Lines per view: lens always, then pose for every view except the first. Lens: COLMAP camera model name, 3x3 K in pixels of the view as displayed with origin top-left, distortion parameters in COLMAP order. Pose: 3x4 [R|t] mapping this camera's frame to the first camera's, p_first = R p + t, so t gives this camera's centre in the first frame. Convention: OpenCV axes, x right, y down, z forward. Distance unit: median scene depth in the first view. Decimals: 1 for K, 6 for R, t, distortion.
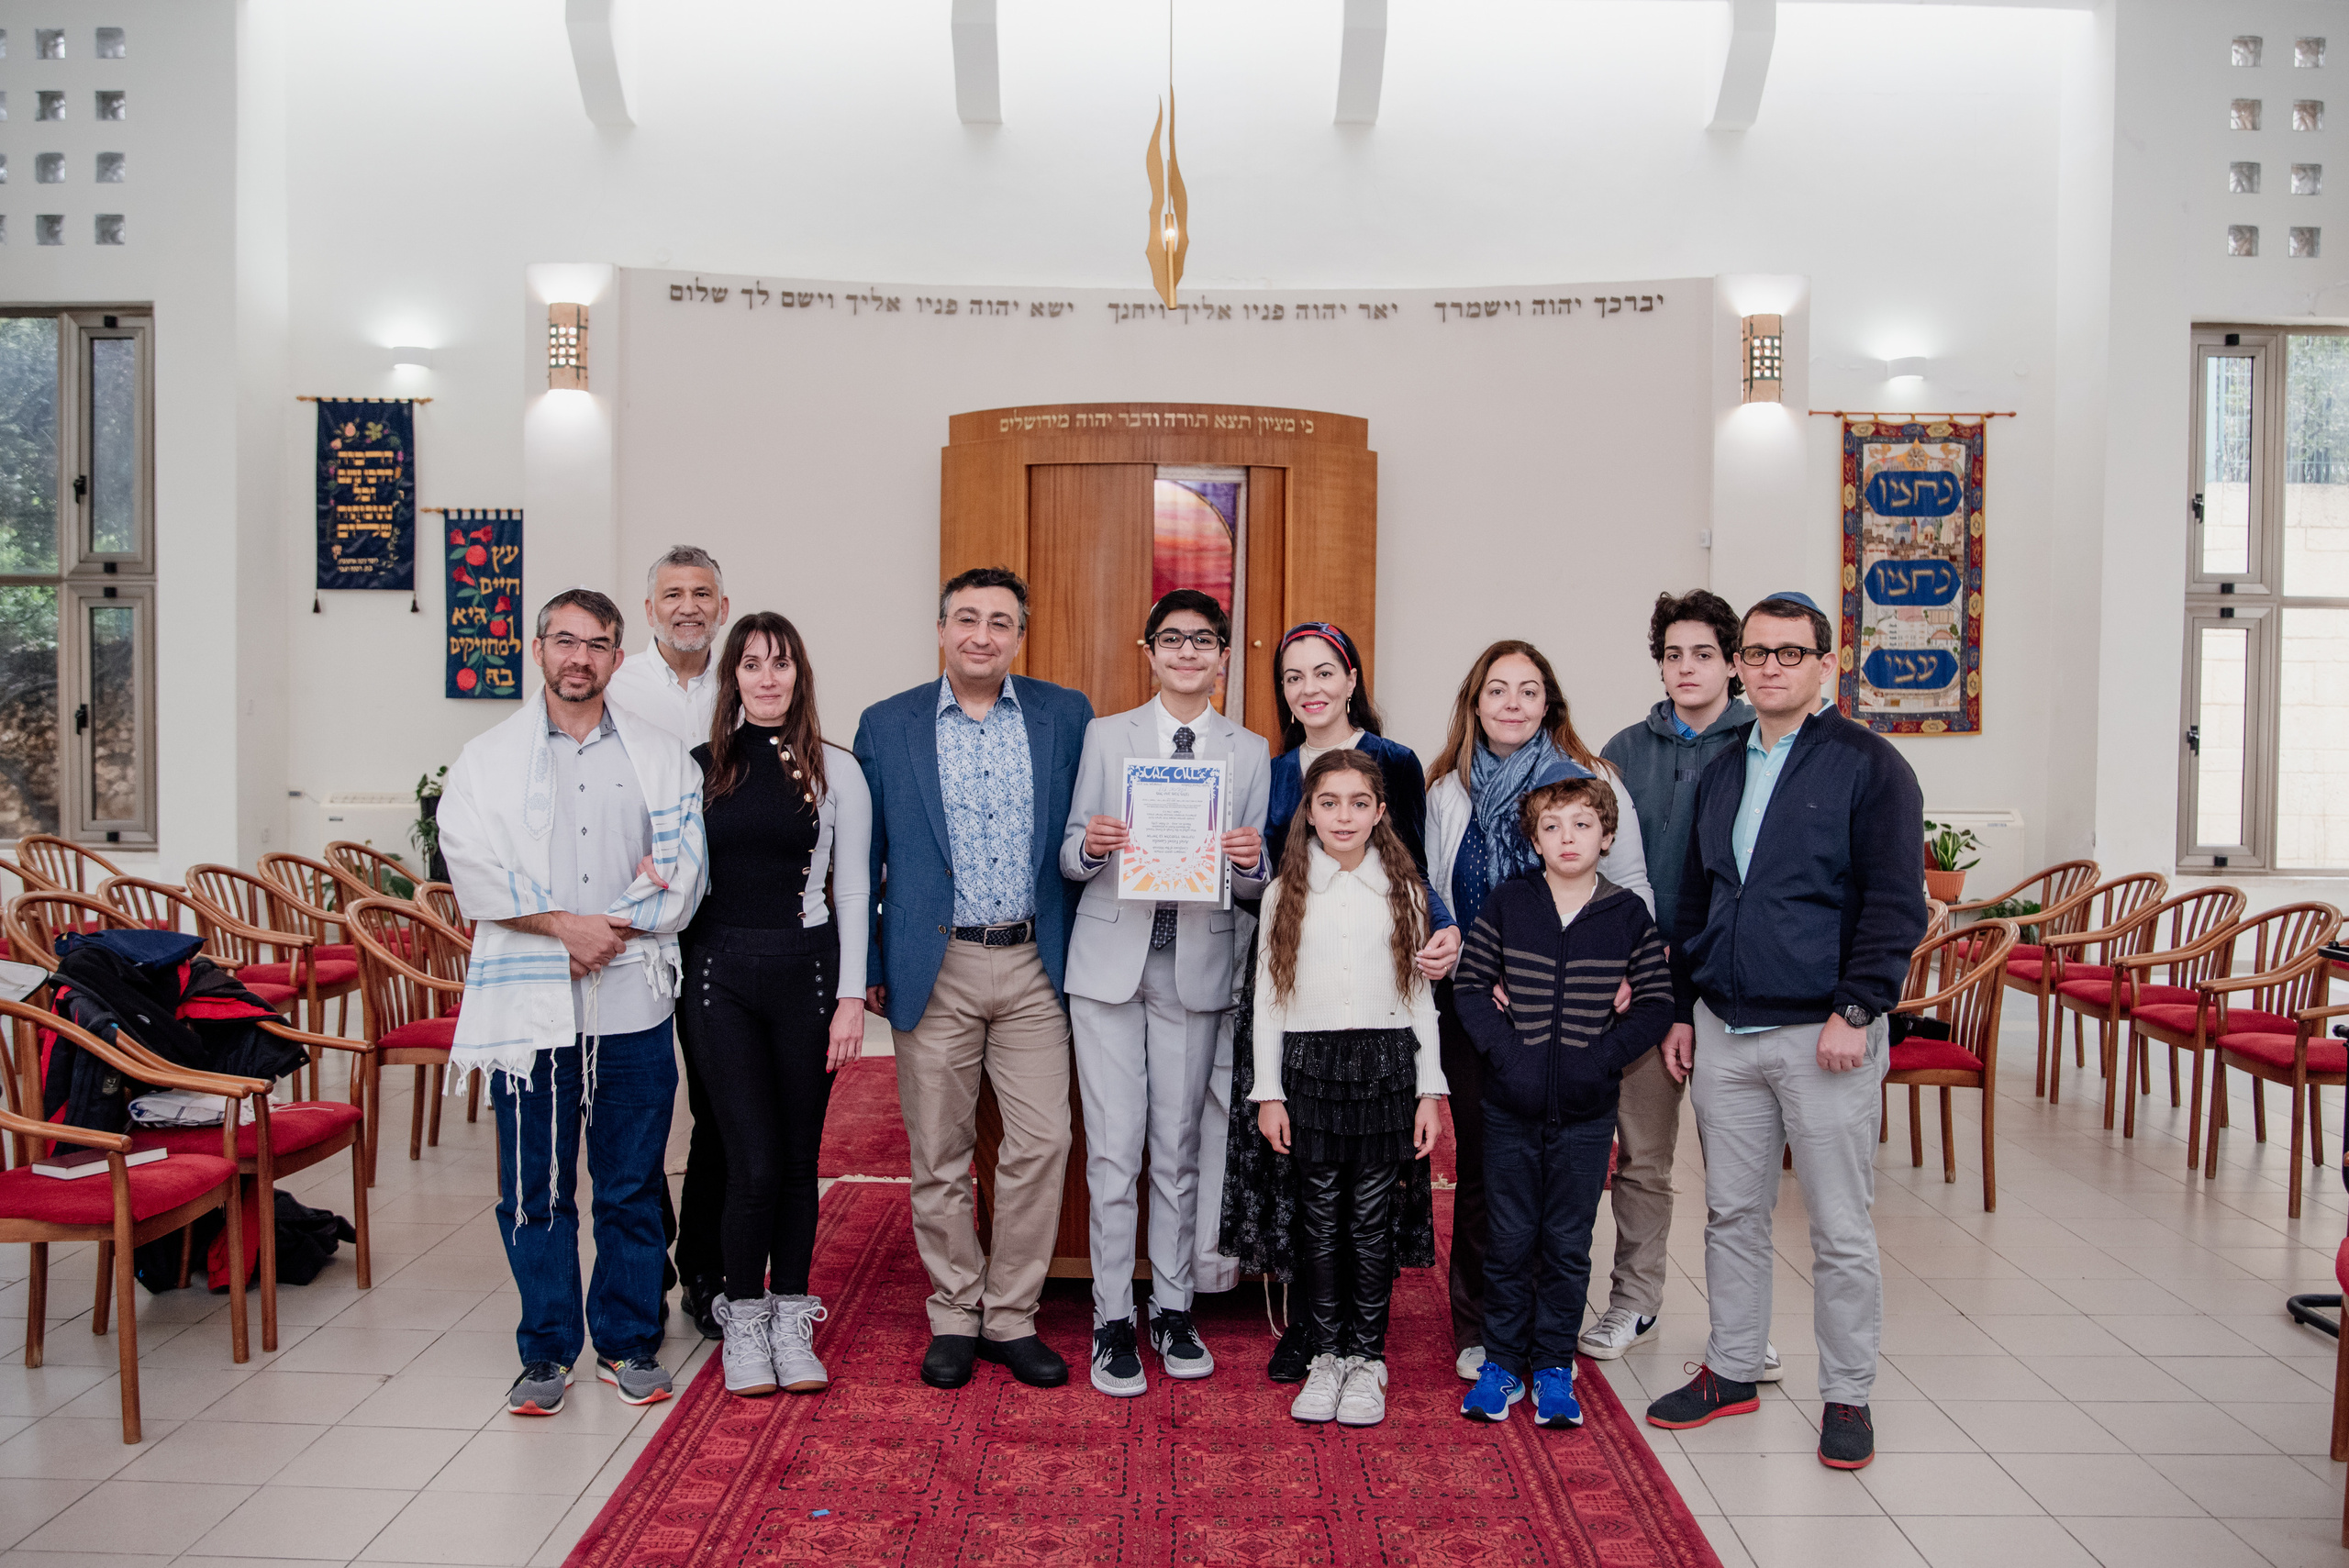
lens RADIAL K [[1874.0, 0, 1159.5], [0, 1874.0, 781.2], [0, 0, 1]] dist [-0.081317, 0.025827]
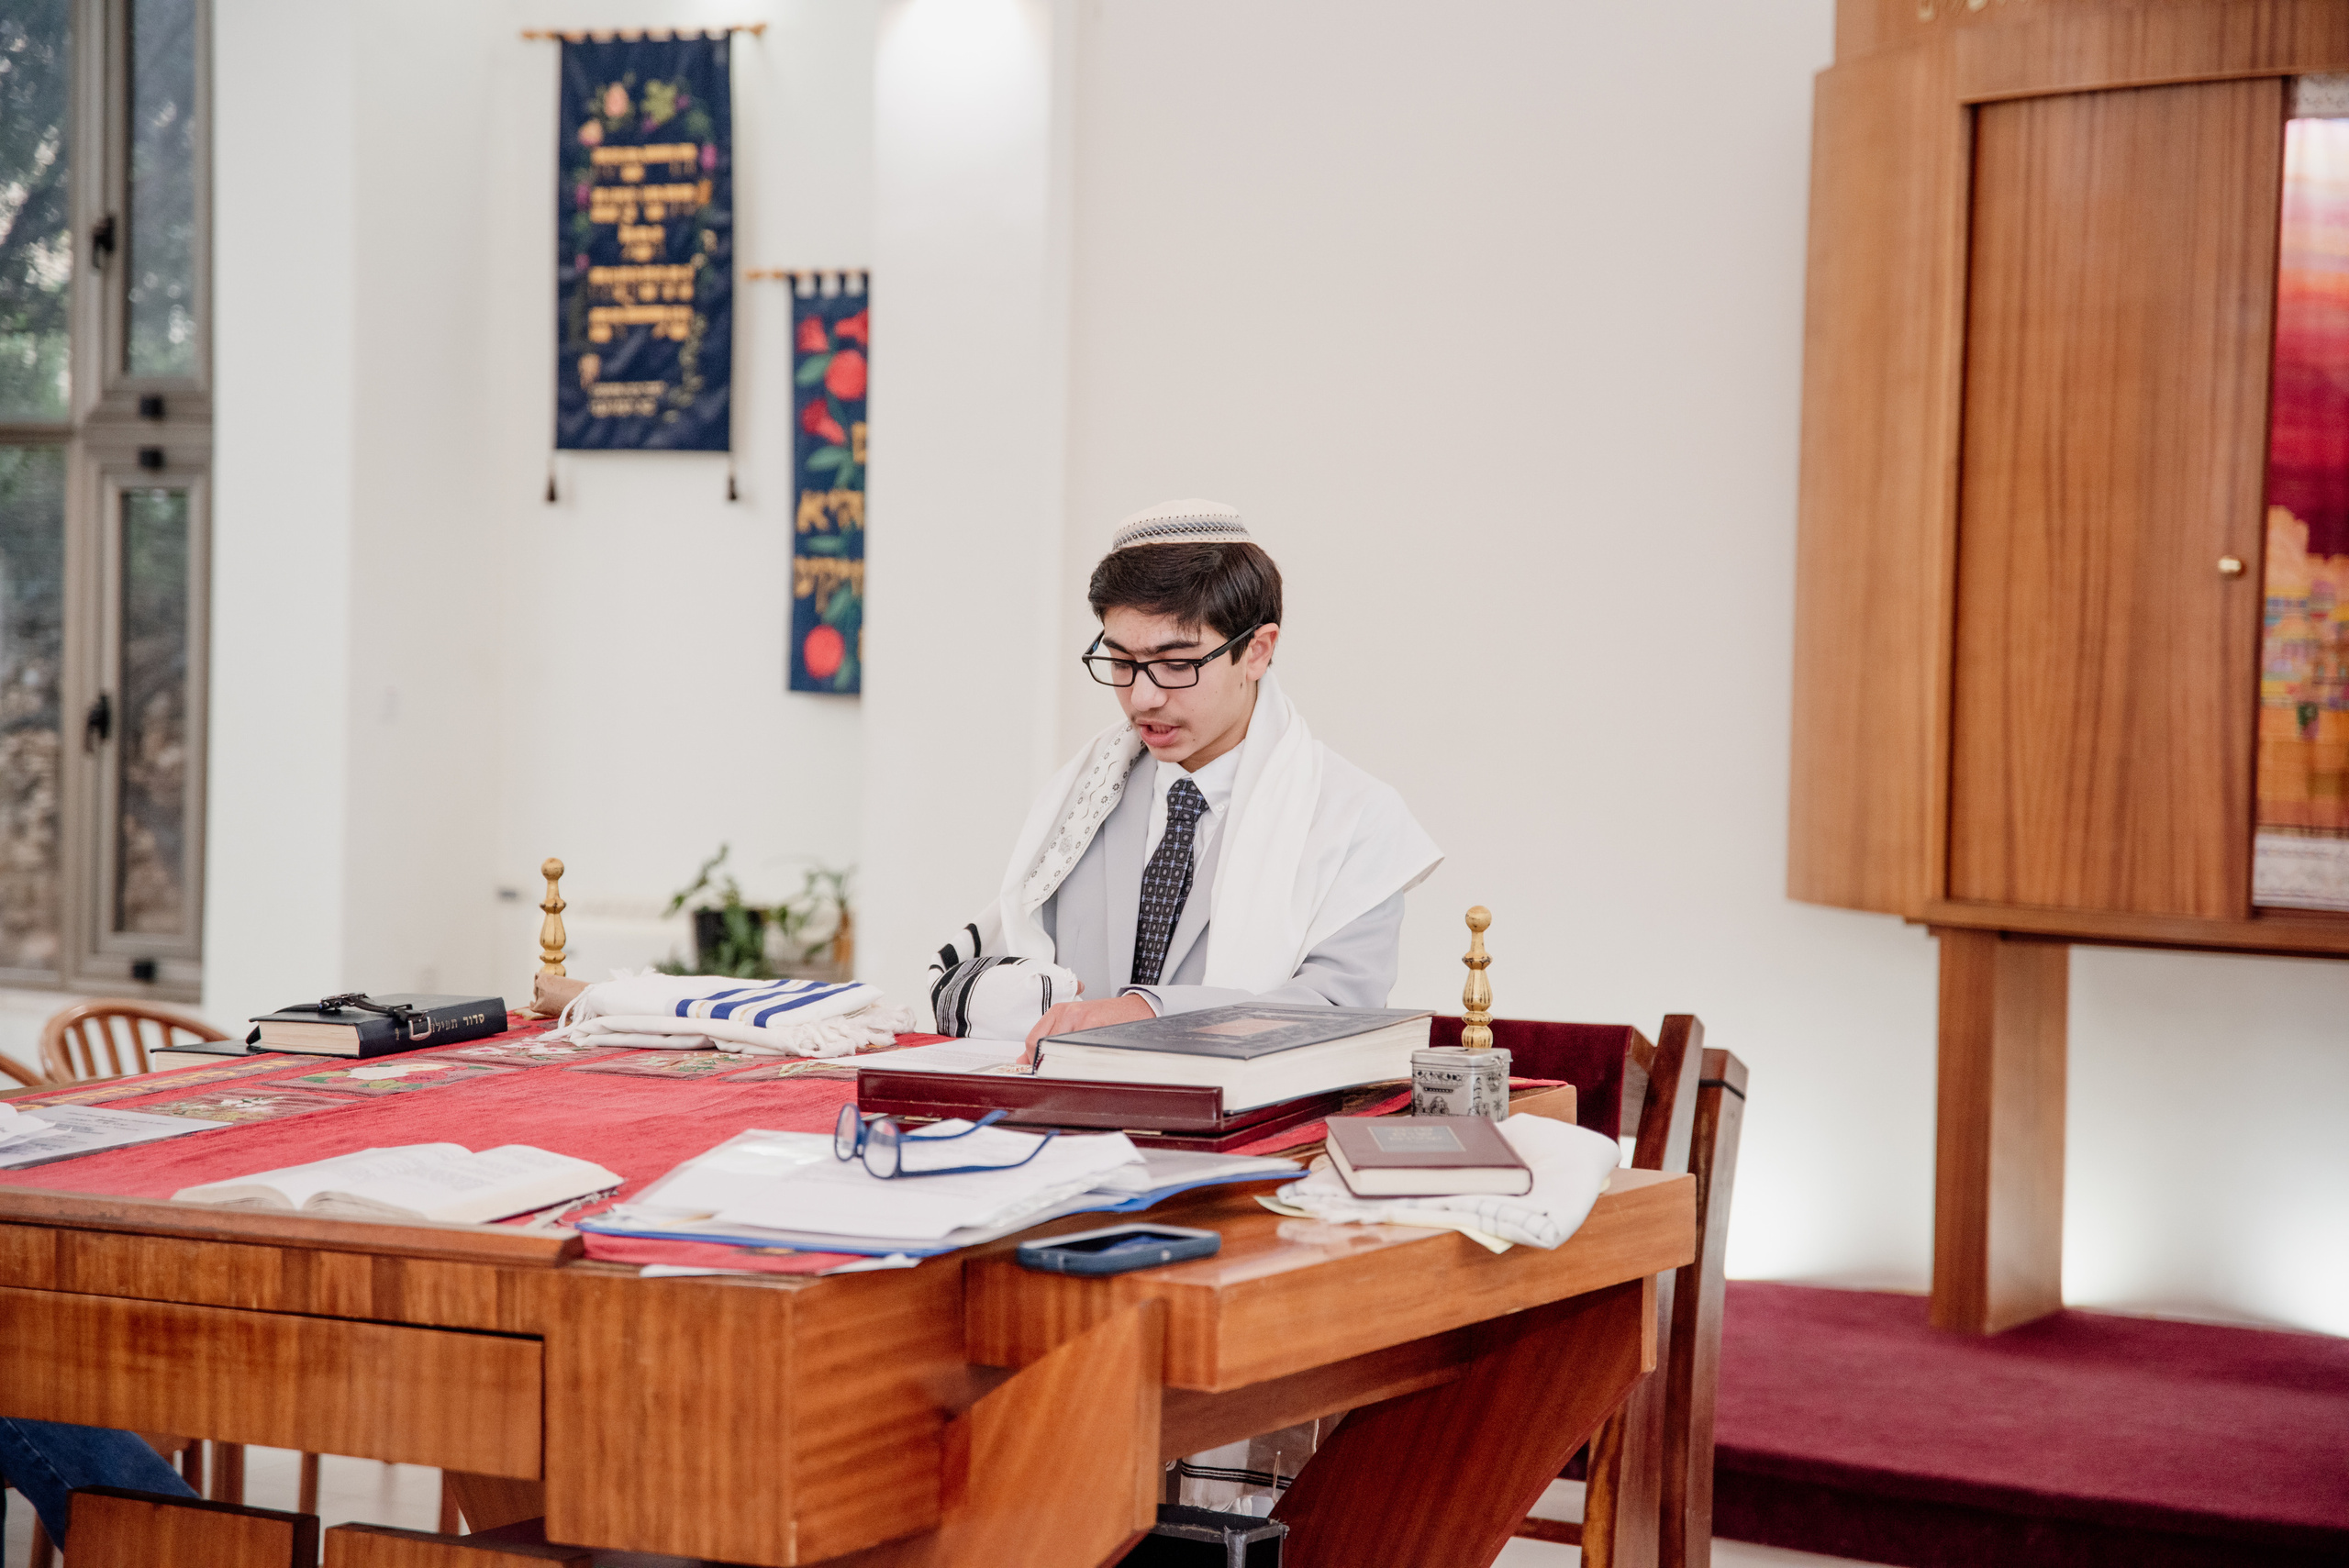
lens RADIAL K [[4214.5, 0, 1179.8], [0, 4214.5, 796.3], [0, 0, 1]] dist [0.210133, 0.000000]
pose [[0.876219, 0.024894, -0.481269, 0.200483], [-0.037482, 0.999160, -0.016557, -0.006669], [0.480452, 0.032547, 0.876417, 0.153110]]
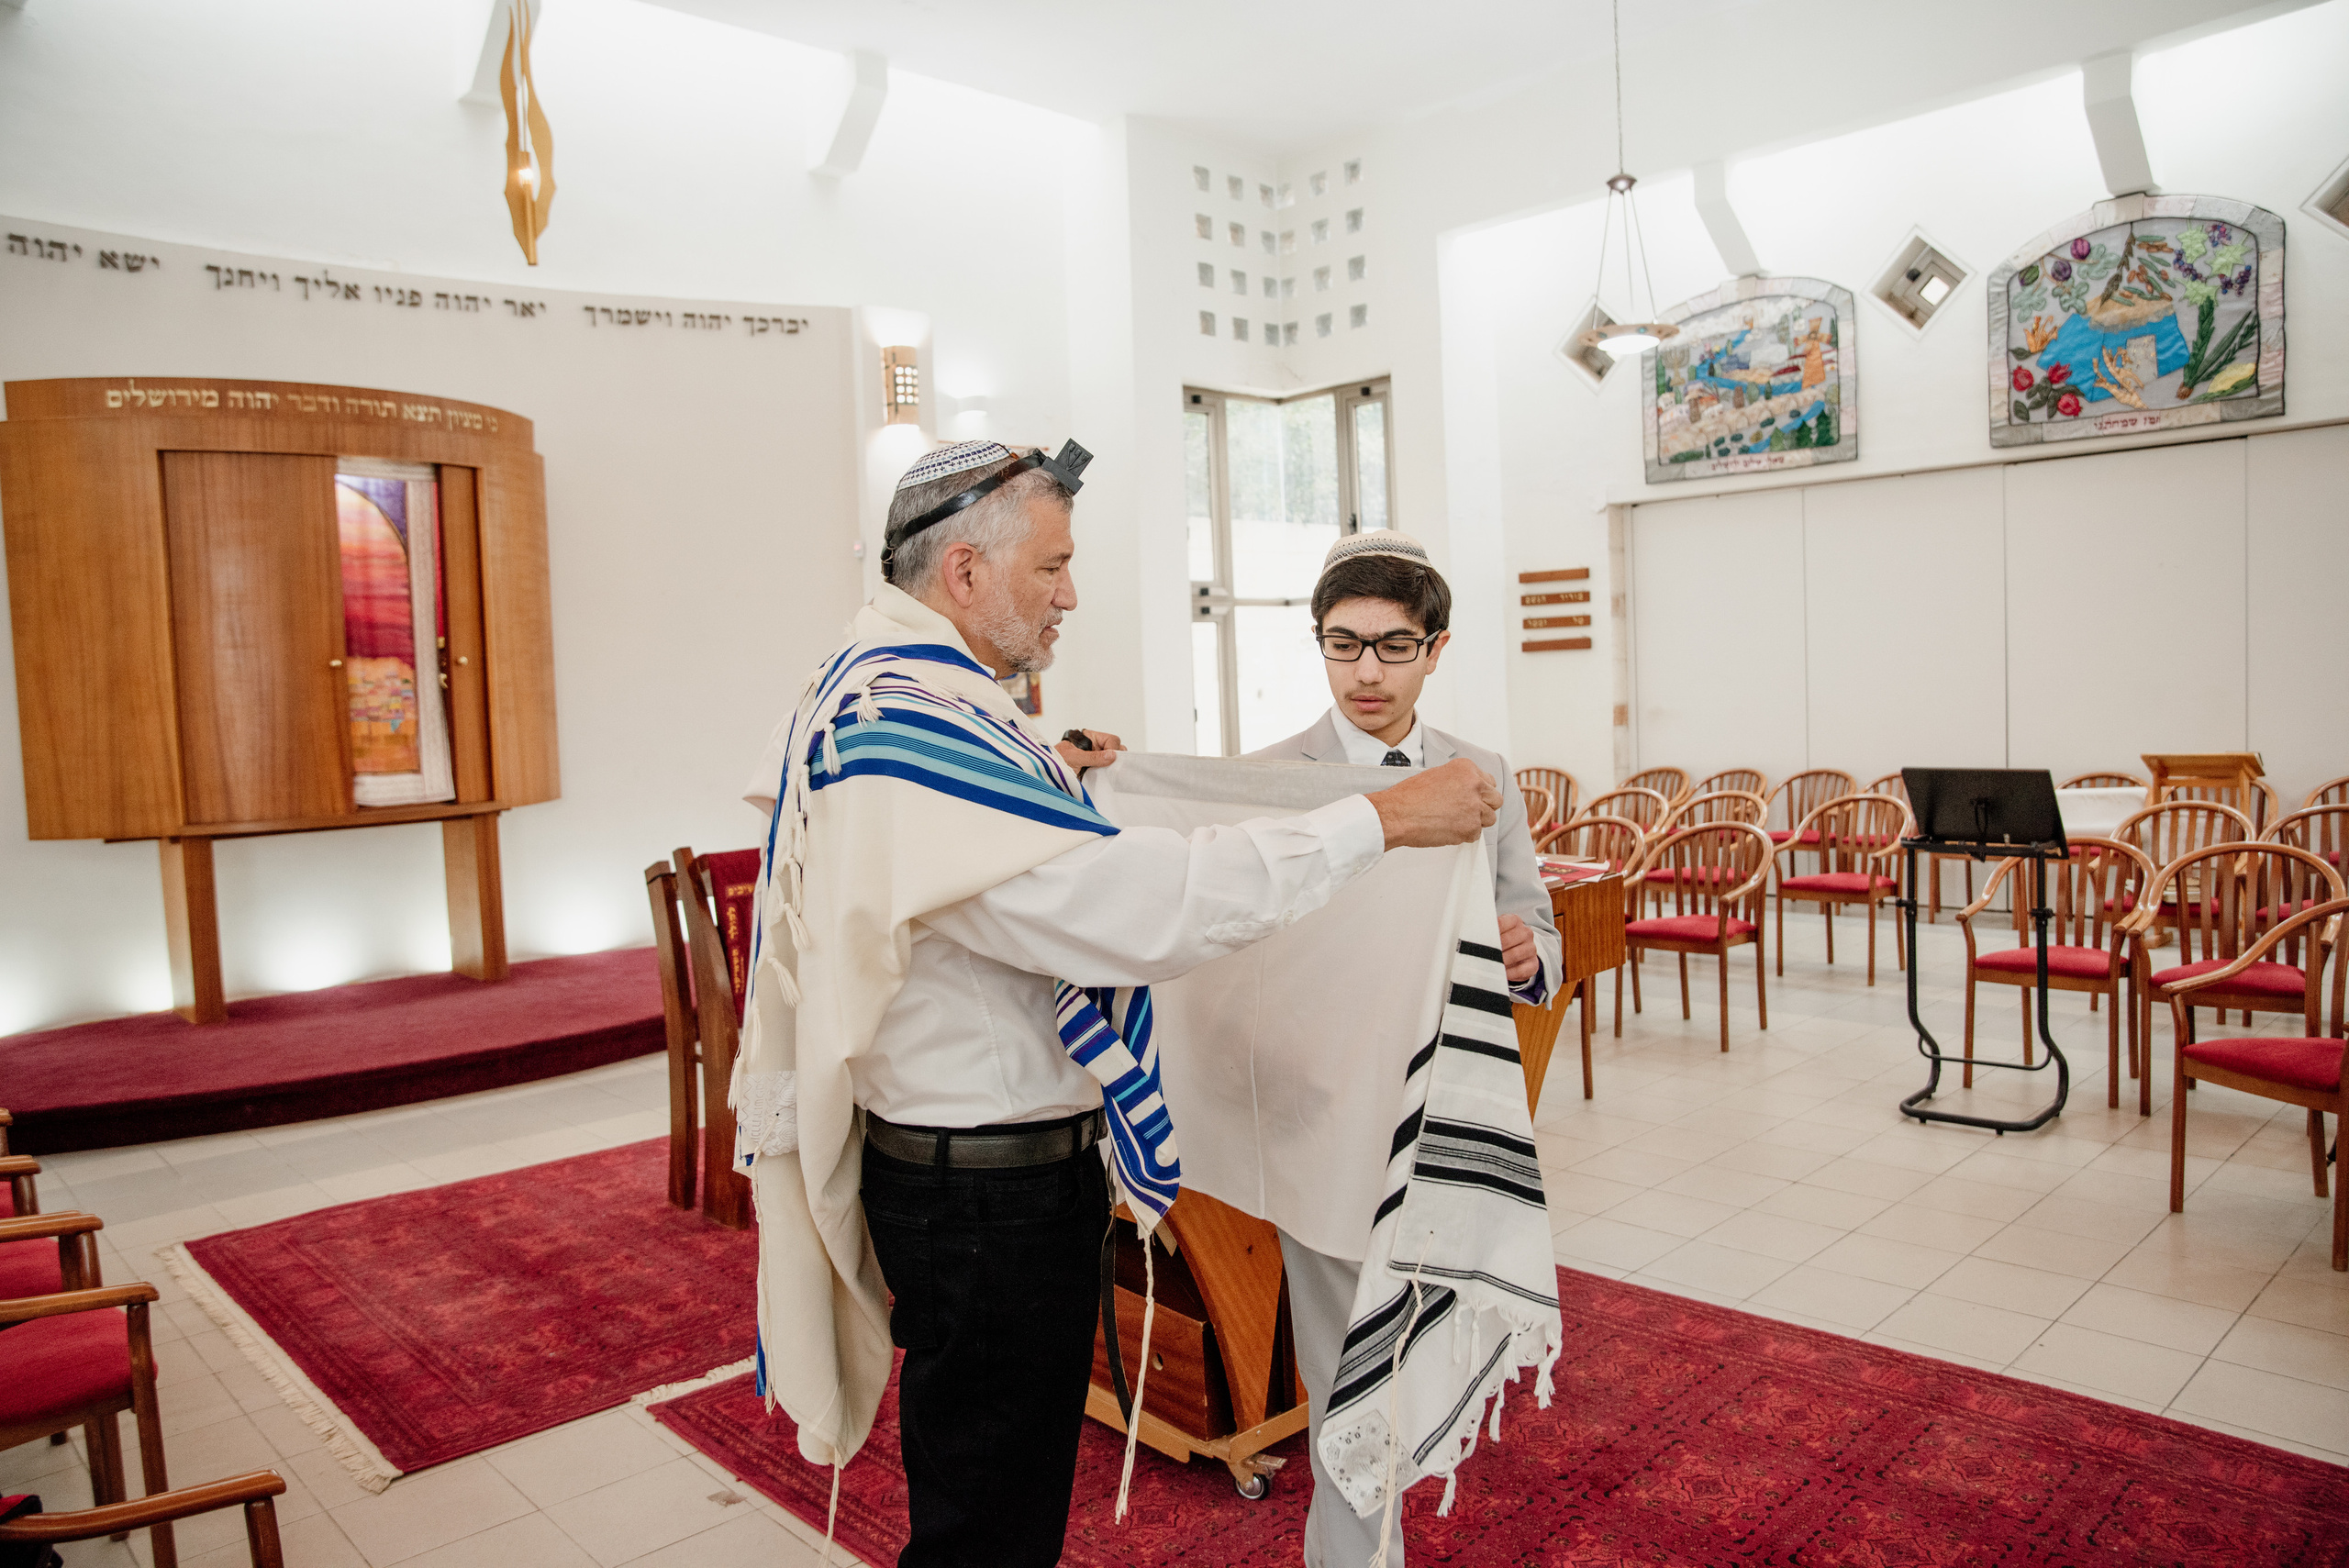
lens RADIAL K [[1575.2, 0, 1172.4], [0, 1575.2, 780.3], [0, 0, 1]] dist [-0.095582, 0.057706]
pose [[0.724828, -0.082253, 0.684002, -0.204122], [0.078703, 0.996233, 0.036399, -0.015177], [-0.684419, 0.027450, 0.728572, 0.210316]]
